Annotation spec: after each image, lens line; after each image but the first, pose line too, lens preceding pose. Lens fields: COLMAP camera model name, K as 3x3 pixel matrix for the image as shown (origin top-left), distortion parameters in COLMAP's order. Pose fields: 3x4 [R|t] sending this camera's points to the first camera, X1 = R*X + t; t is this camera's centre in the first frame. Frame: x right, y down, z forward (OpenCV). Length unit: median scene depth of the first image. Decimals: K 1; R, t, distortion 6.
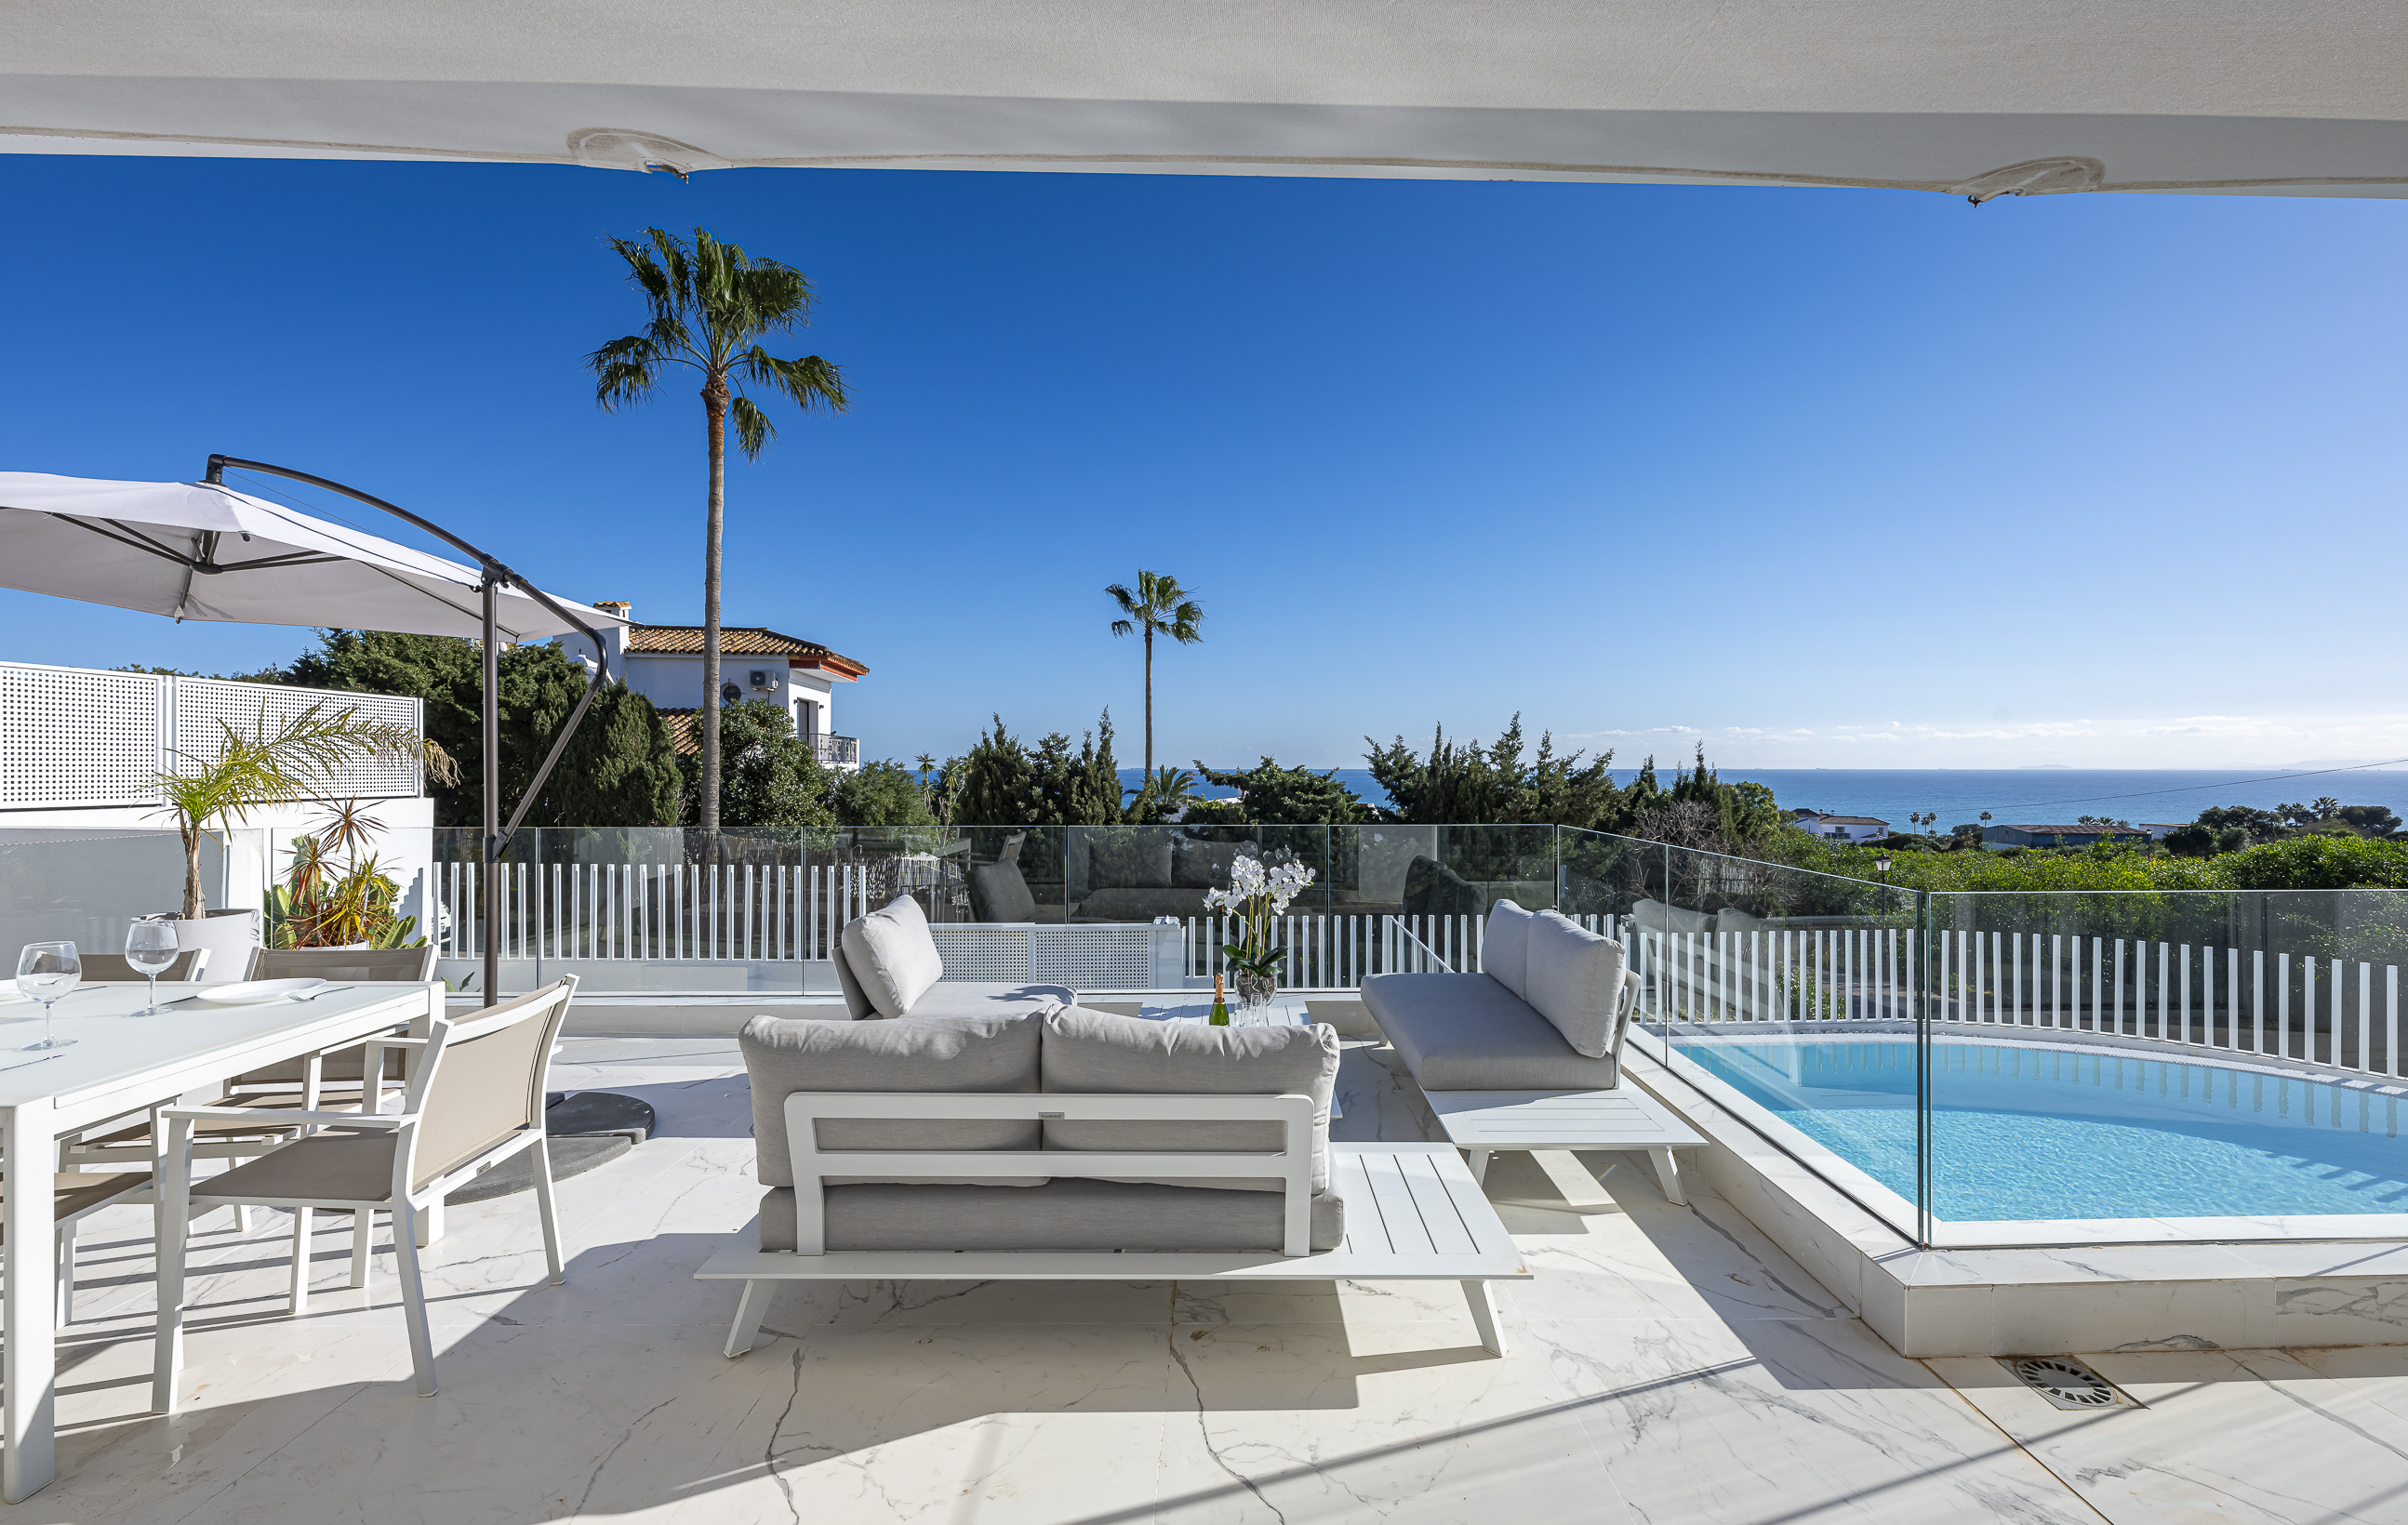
lens RADIAL K [[981.9, 0, 1258.5], [0, 981.9, 771.9], [0, 0, 1]] dist [0.001306, 0.000176]
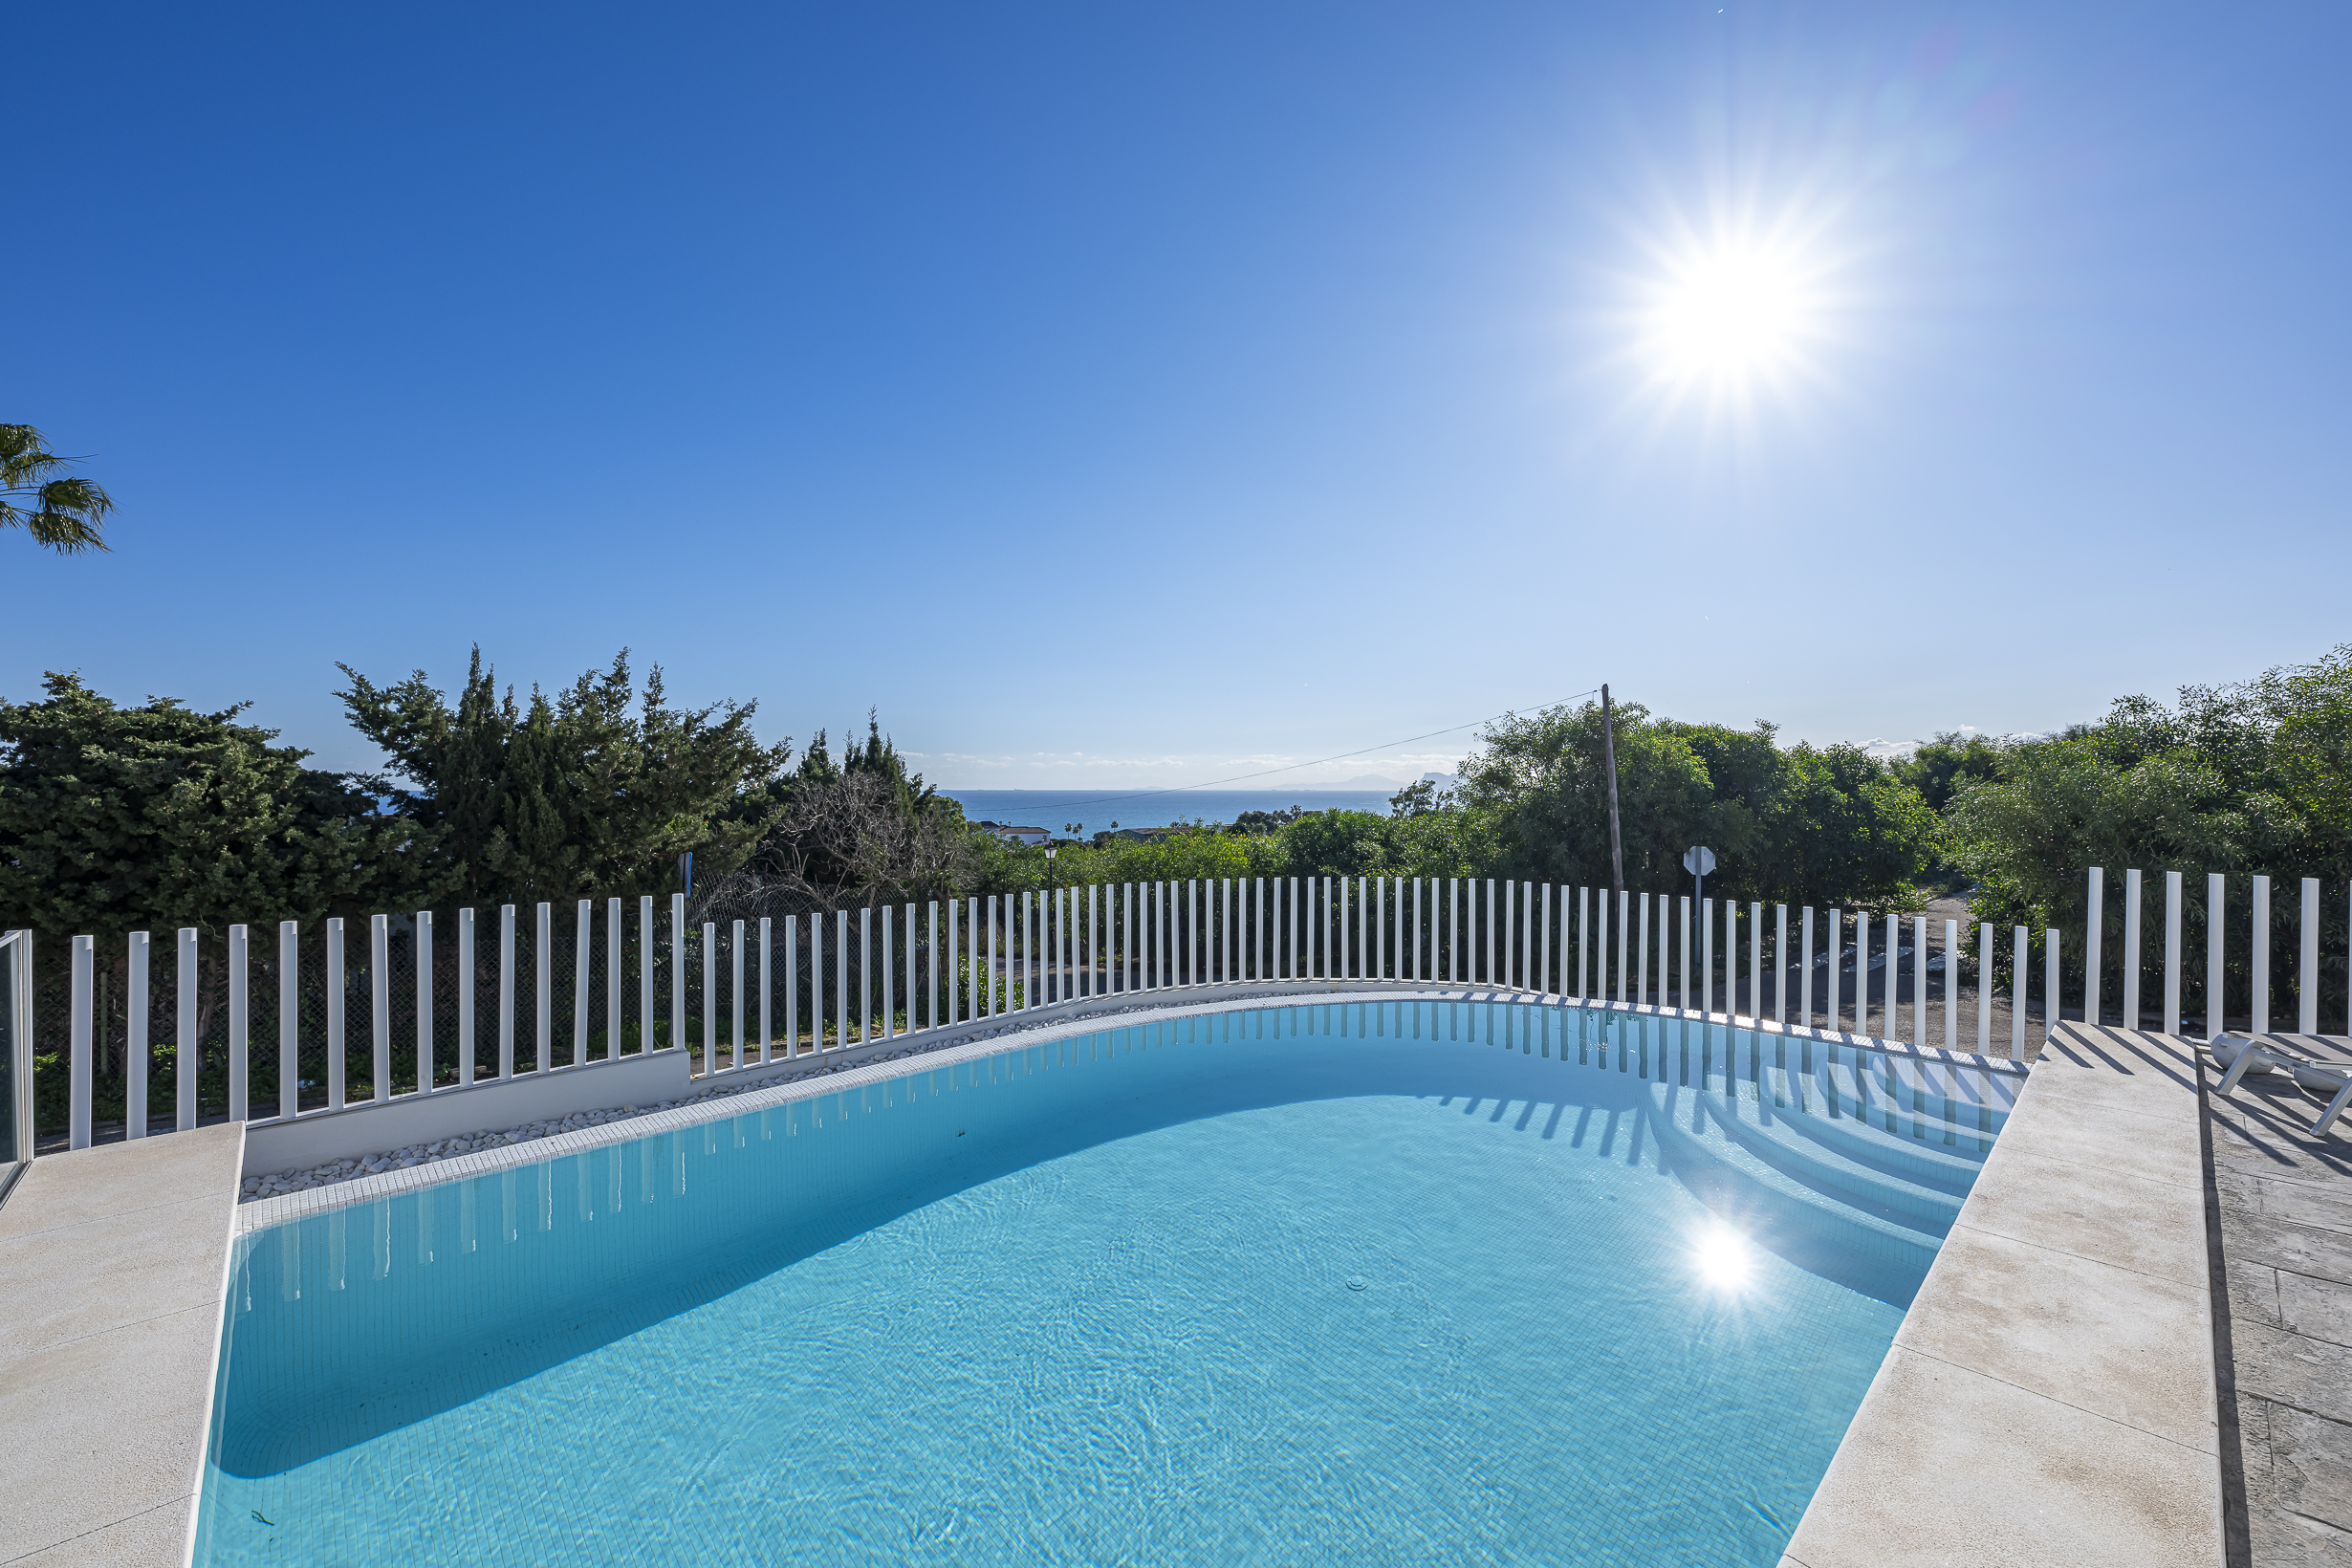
lens RADIAL K [[954.7, 0, 1176.0], [0, 954.7, 784.0], [0, 0, 1]] dist [0.012688, -0.000122]
pose [[0.763937, -0.002038, 0.645287, 0.117890], [0.007120, 0.999961, -0.005271, 0.045804], [-0.645251, 0.008621, 0.763922, 0.199349]]
